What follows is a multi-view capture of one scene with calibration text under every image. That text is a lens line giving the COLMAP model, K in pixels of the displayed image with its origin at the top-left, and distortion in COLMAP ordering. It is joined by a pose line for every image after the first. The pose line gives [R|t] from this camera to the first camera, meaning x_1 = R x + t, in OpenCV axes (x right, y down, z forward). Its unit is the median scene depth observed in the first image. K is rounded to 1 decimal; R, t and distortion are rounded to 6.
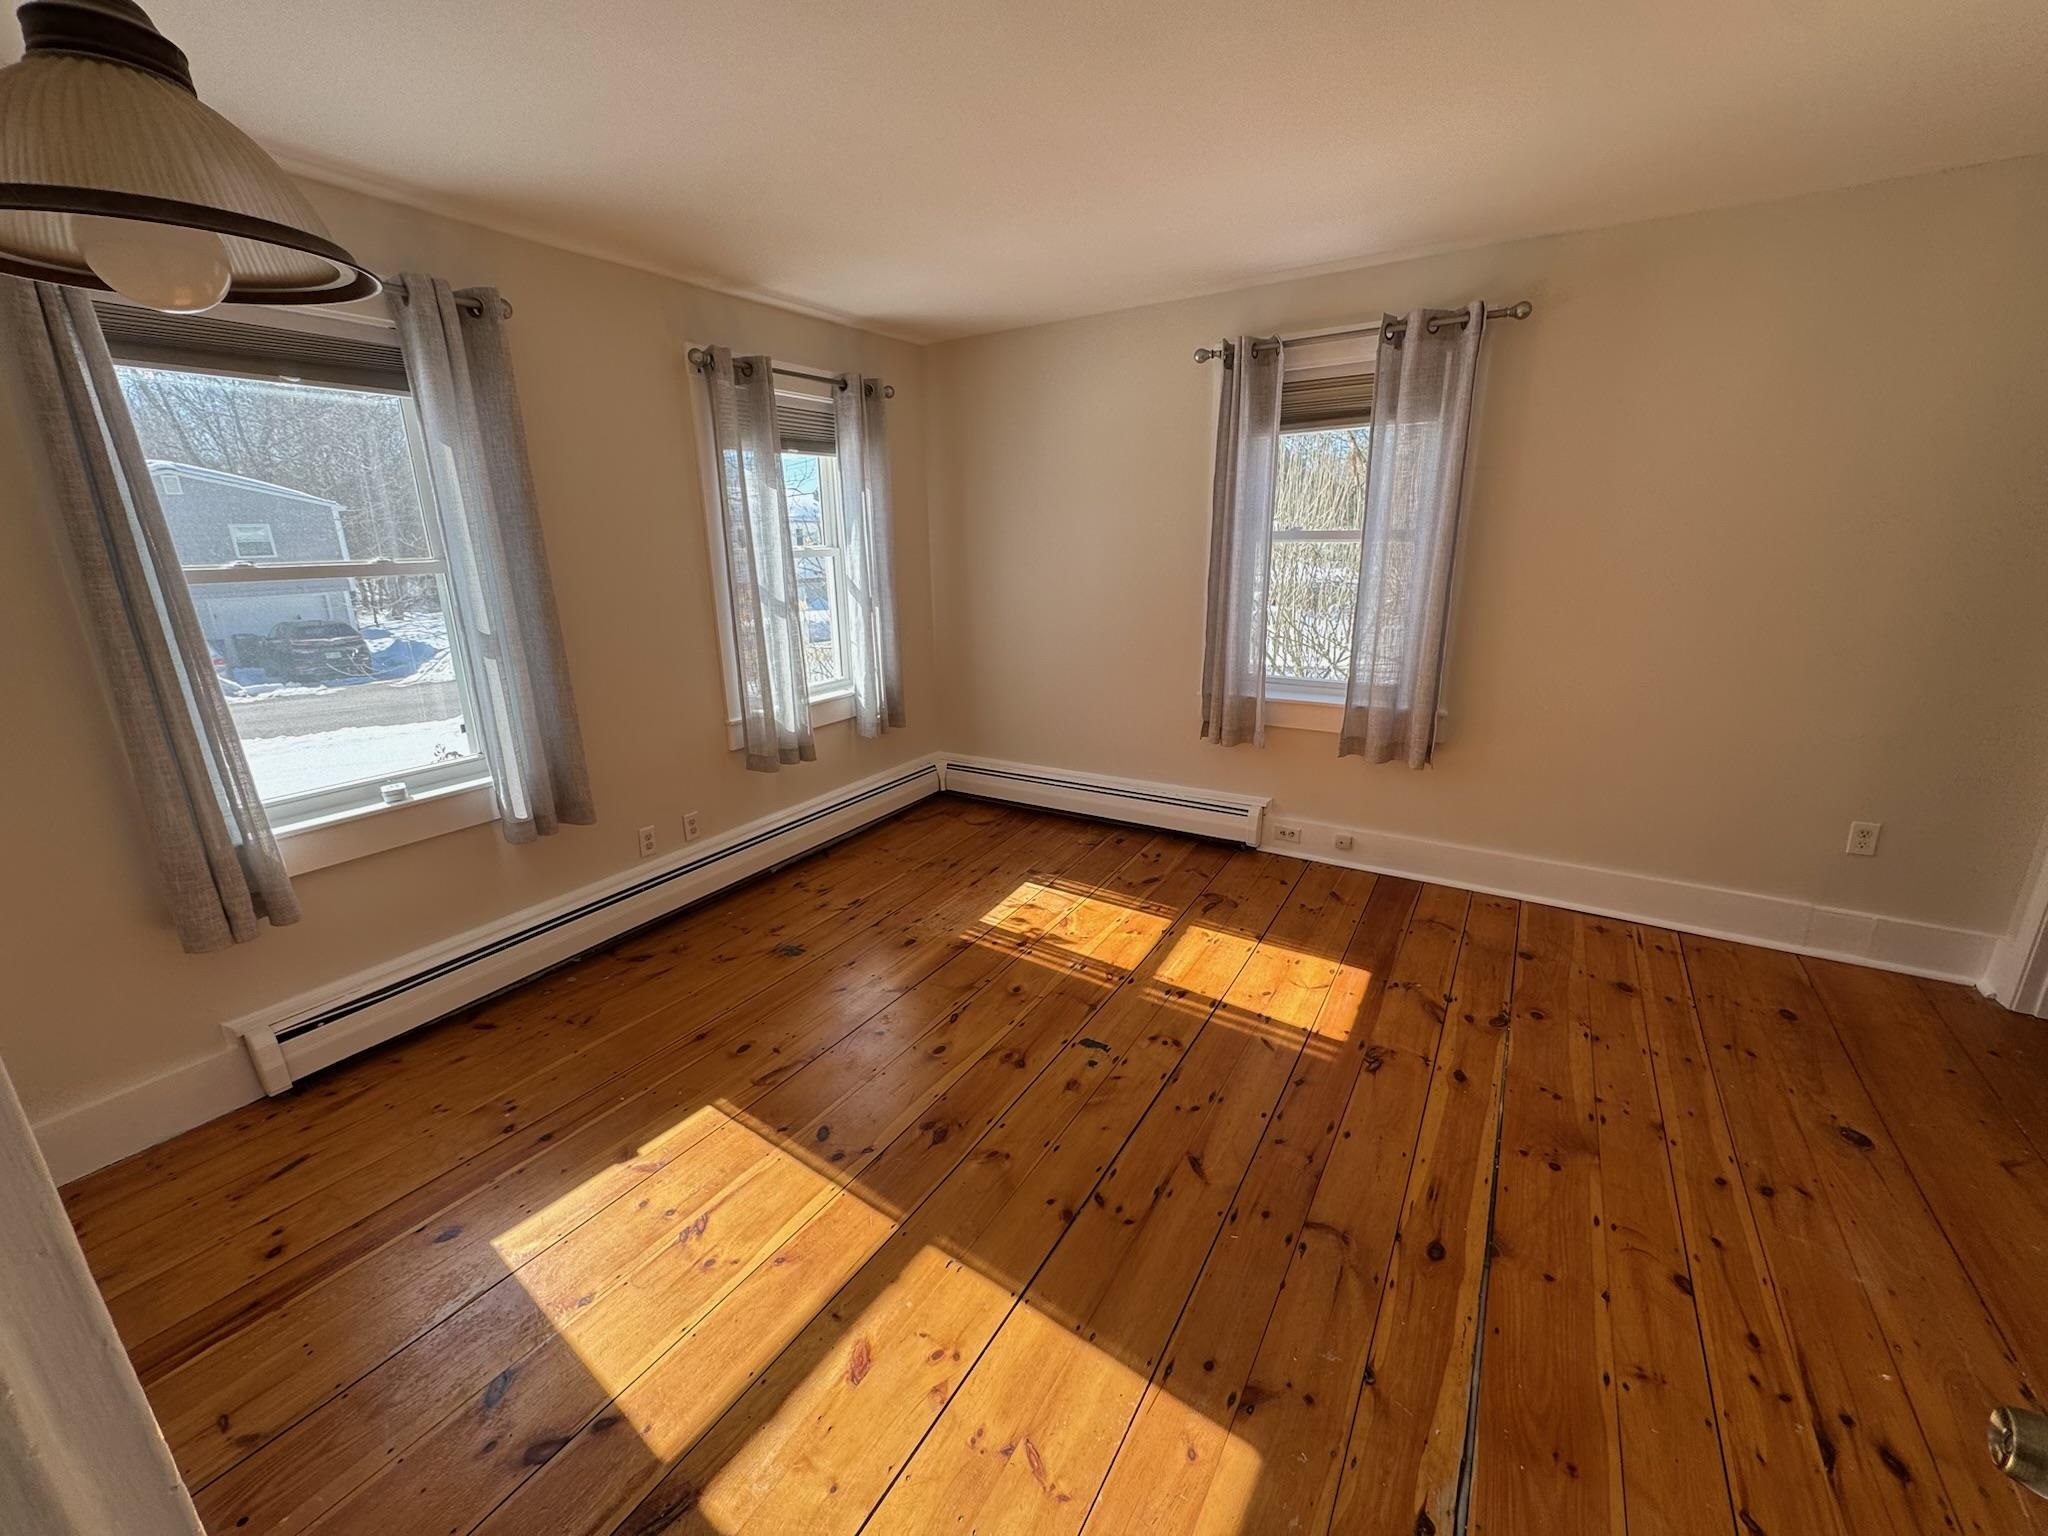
lens RADIAL K [[804.8, 0, 1024.0], [0, 804.8, 768.0], [0, 0, 1]] dist [-0.001659, 0.000448]
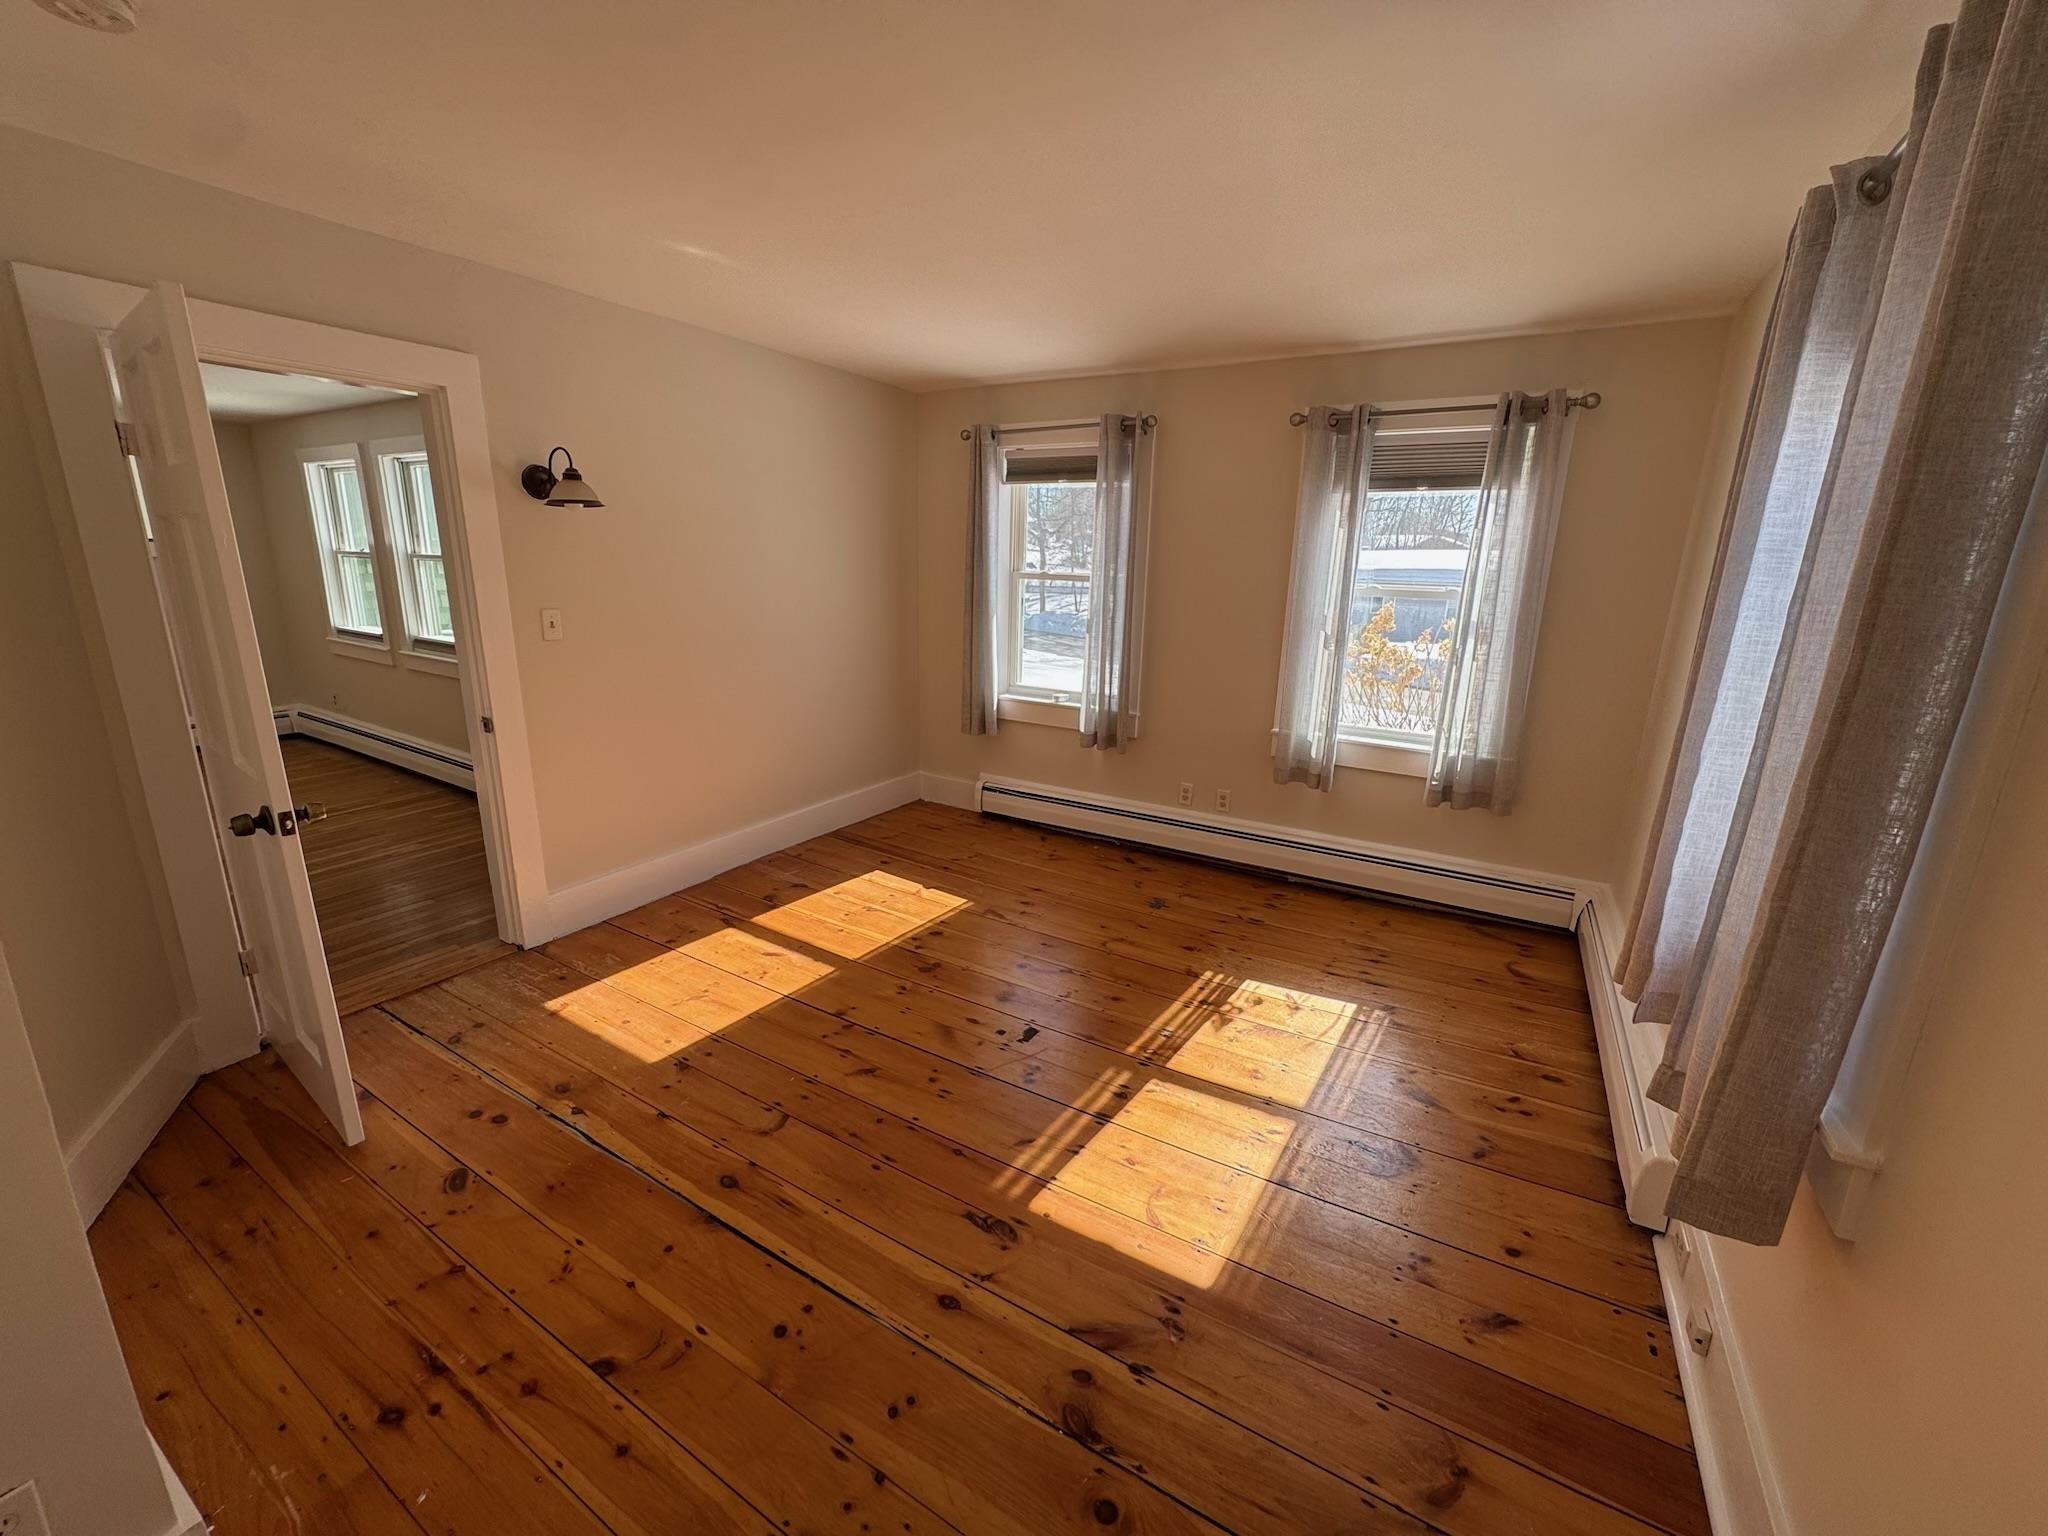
lens RADIAL K [[804.8, 0, 1024.0], [0, 804.8, 768.0], [0, 0, 1]] dist [-0.001659, 0.000448]
pose [[0.030120, 0.266176, -0.963454, 1.052031], [-0.311681, 0.918333, 0.243966, -0.250743], [0.949709, 0.292942, 0.110622, 0.786504]]
